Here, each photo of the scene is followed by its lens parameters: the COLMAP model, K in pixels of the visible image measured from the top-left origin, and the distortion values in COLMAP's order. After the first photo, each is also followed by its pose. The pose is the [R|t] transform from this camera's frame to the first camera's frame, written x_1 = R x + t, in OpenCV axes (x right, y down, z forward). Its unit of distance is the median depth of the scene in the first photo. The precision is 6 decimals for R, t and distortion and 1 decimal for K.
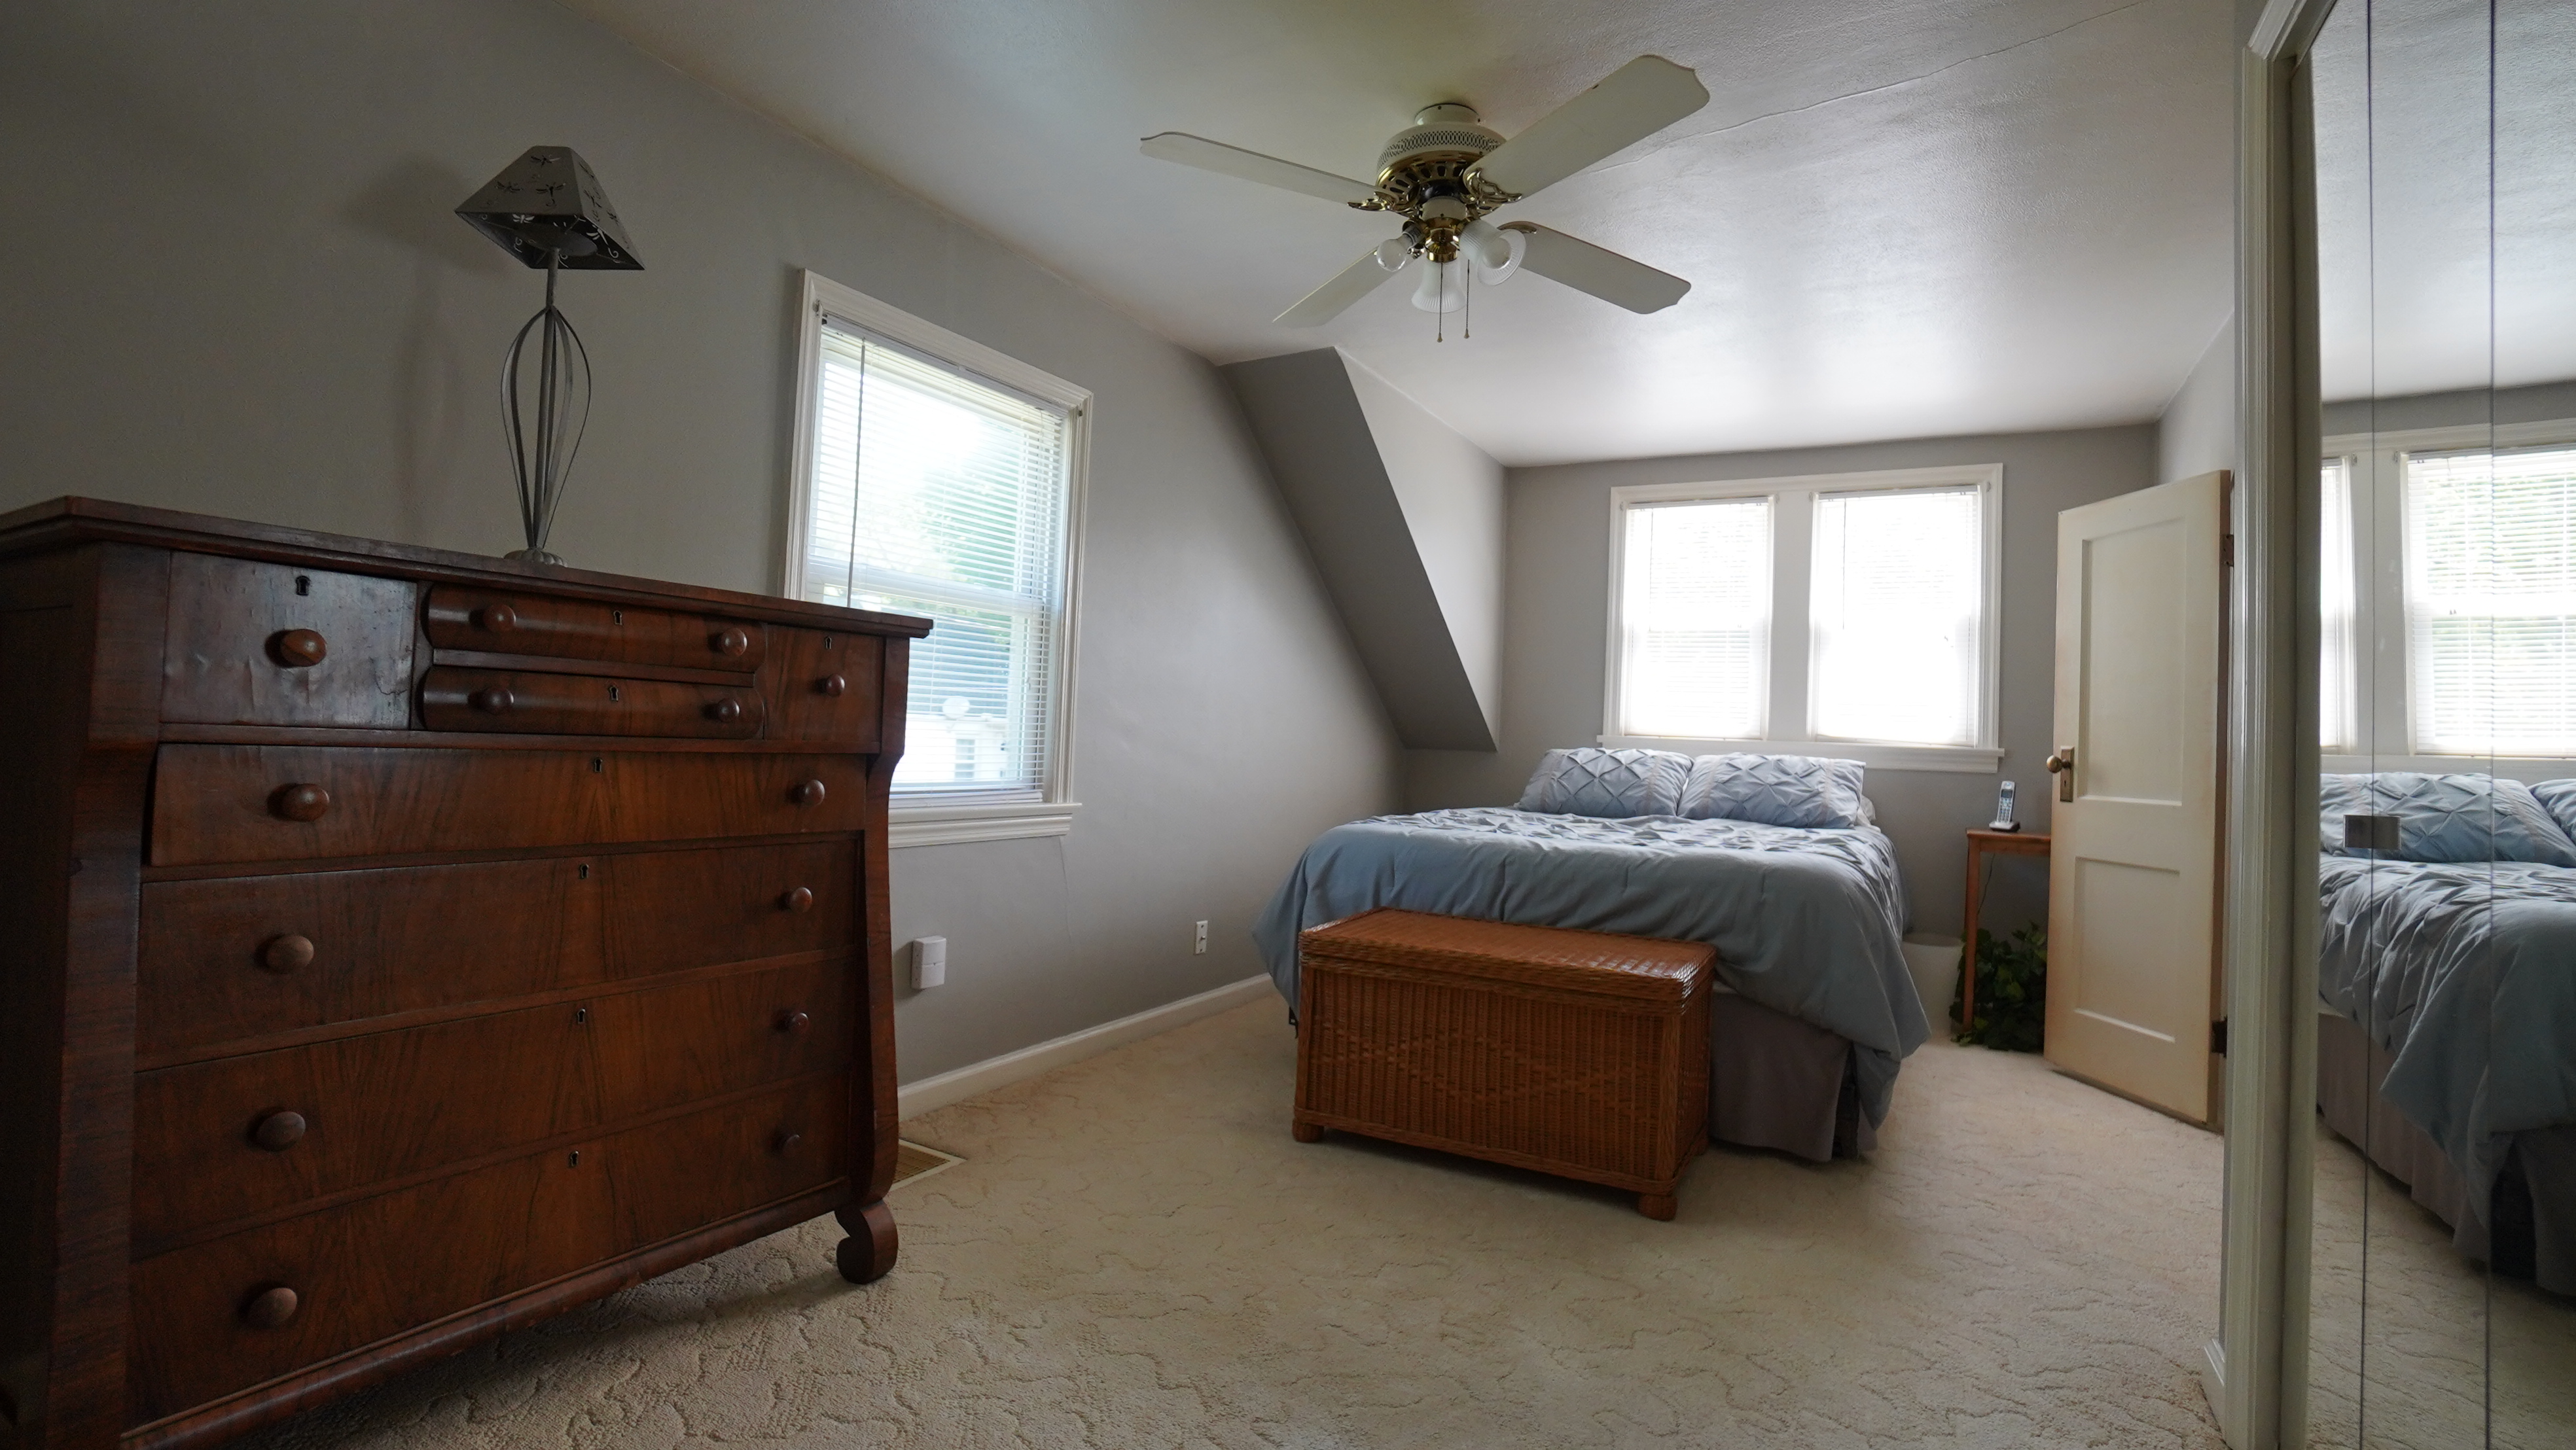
lens RADIAL K [[1142.0, 0, 1277.3], [0, 1142.0, 727.6], [0, 0, 1]] dist [-0.060005, 0.024341]
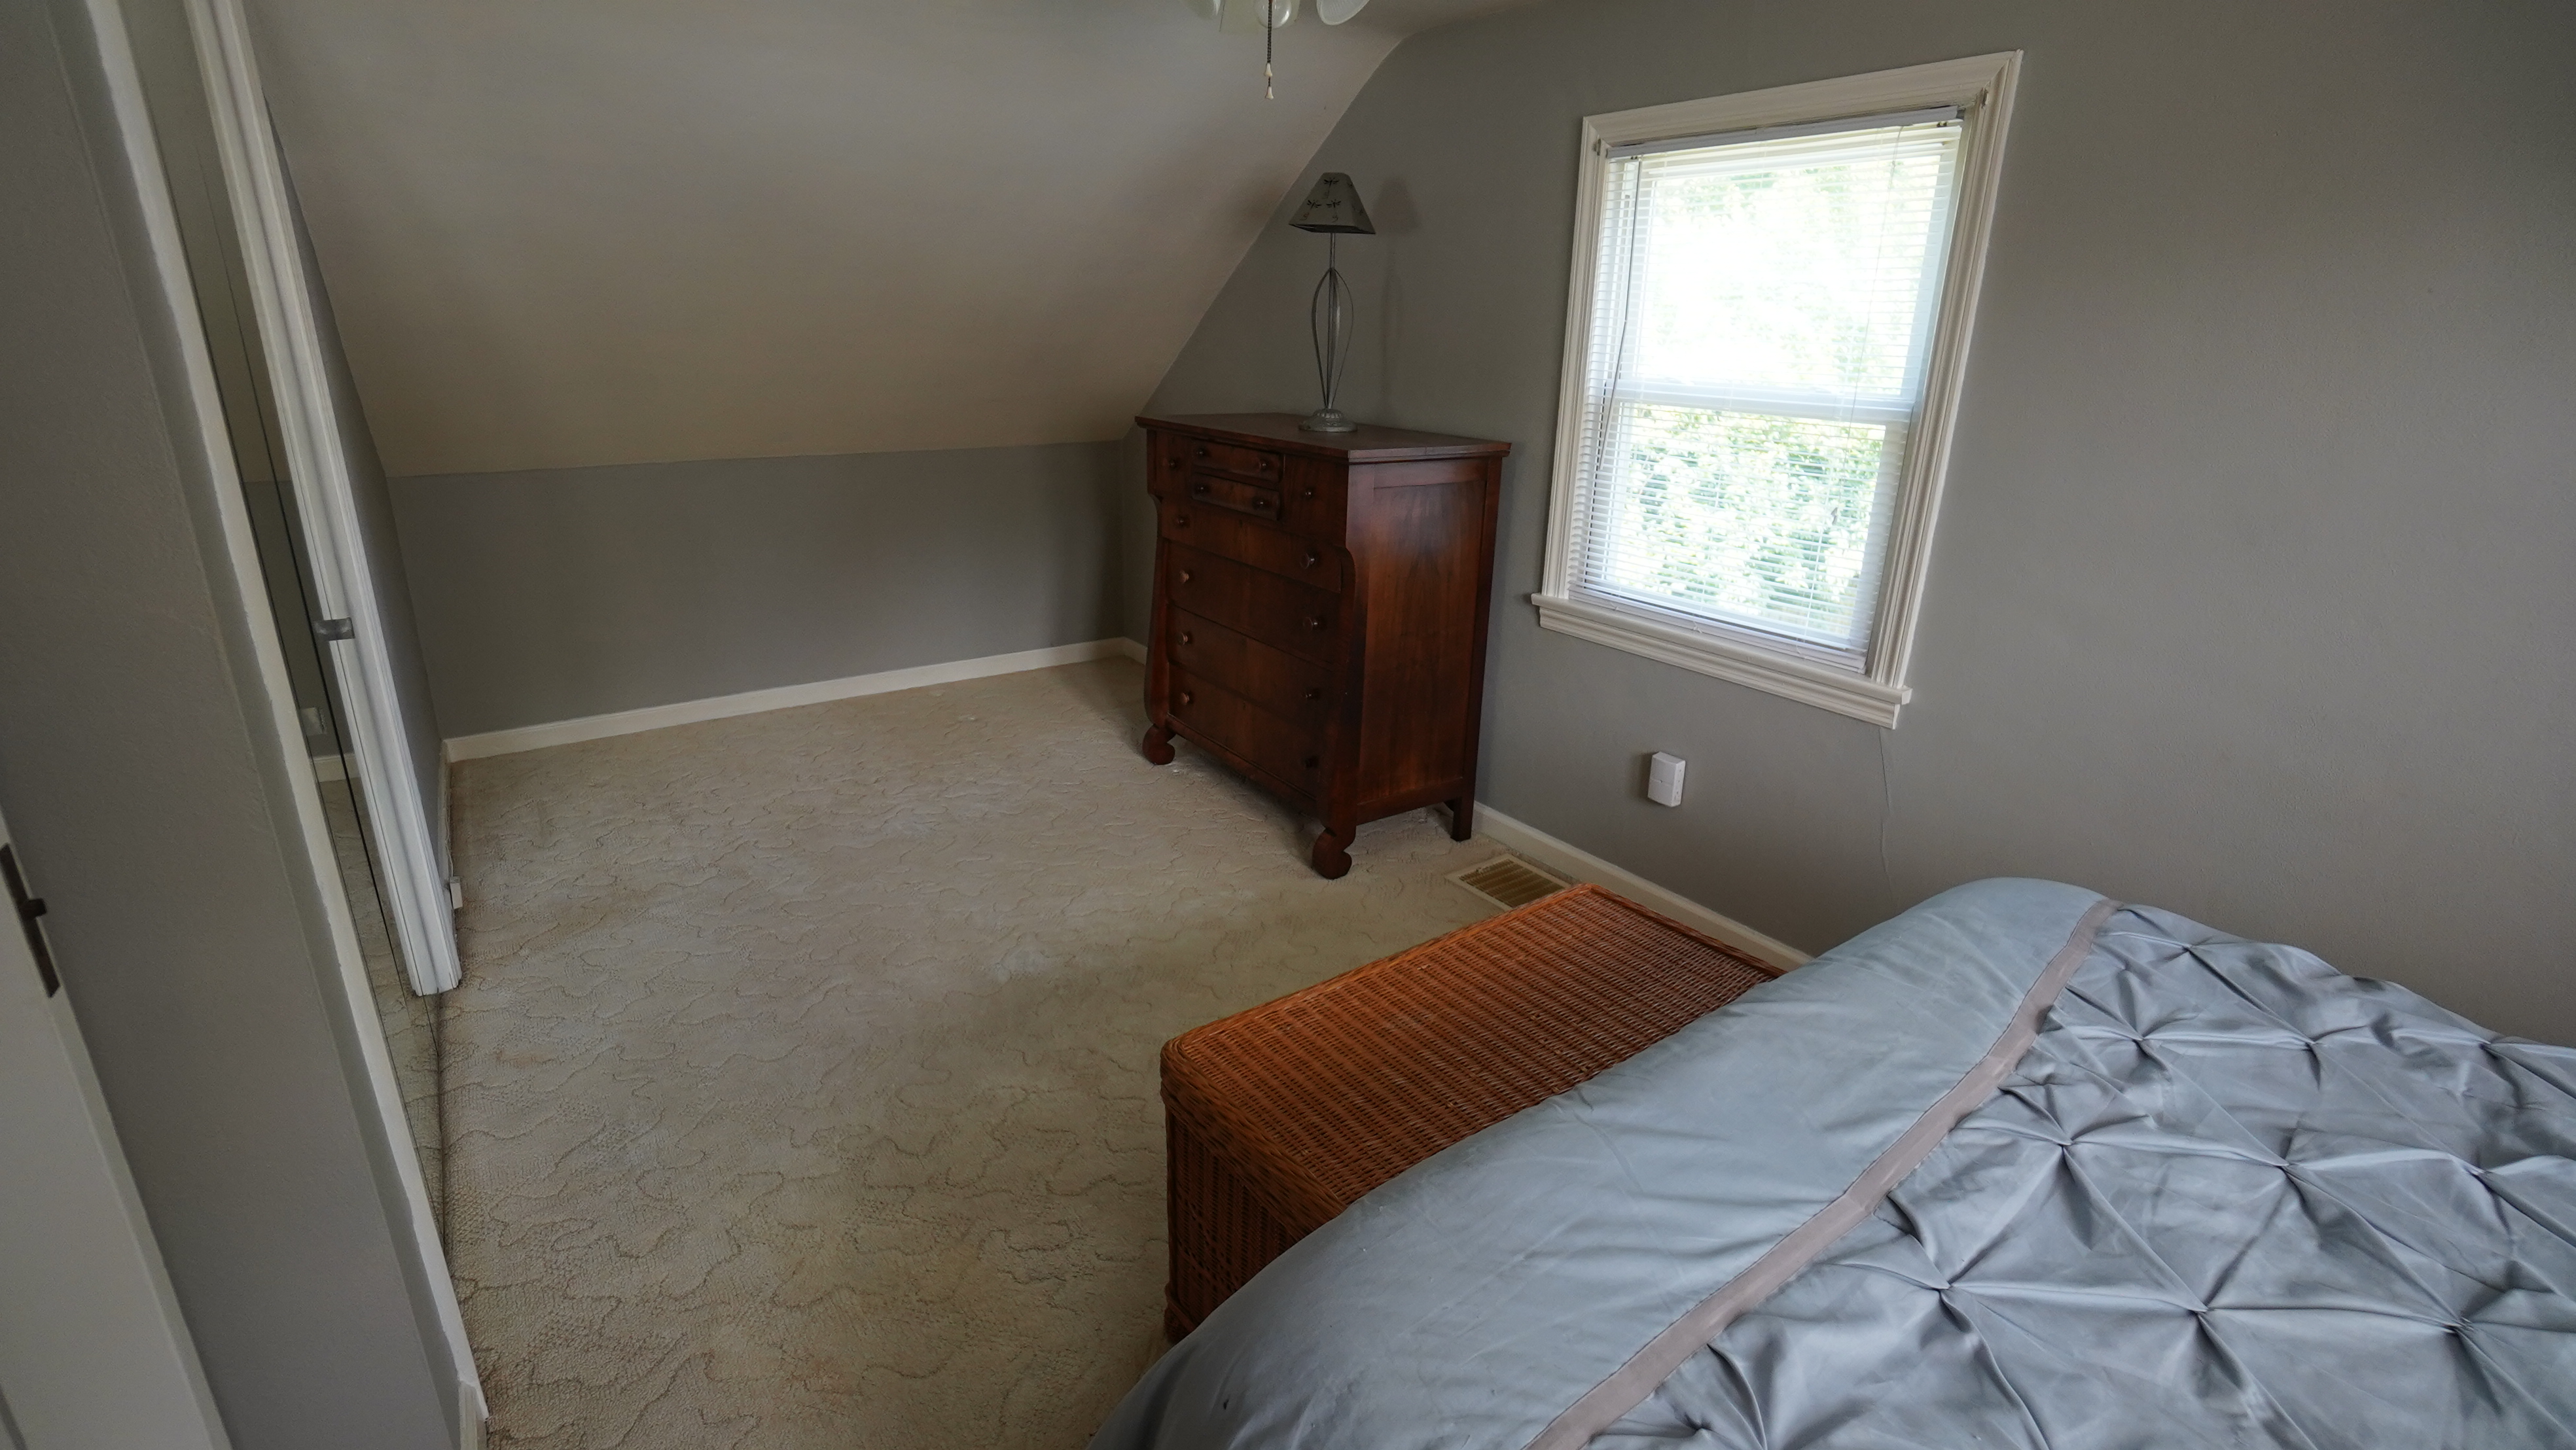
lens RADIAL K [[1142.0, 0, 1277.3], [0, 1142.0, 727.6], [0, 0, 1]] dist [-0.060005, 0.024341]
pose [[-0.421646, 0.246452, -0.872626, 0.822762], [-0.036108, 0.957029, 0.287736, -0.135742], [0.906041, 0.152832, -0.394628, 1.243092]]
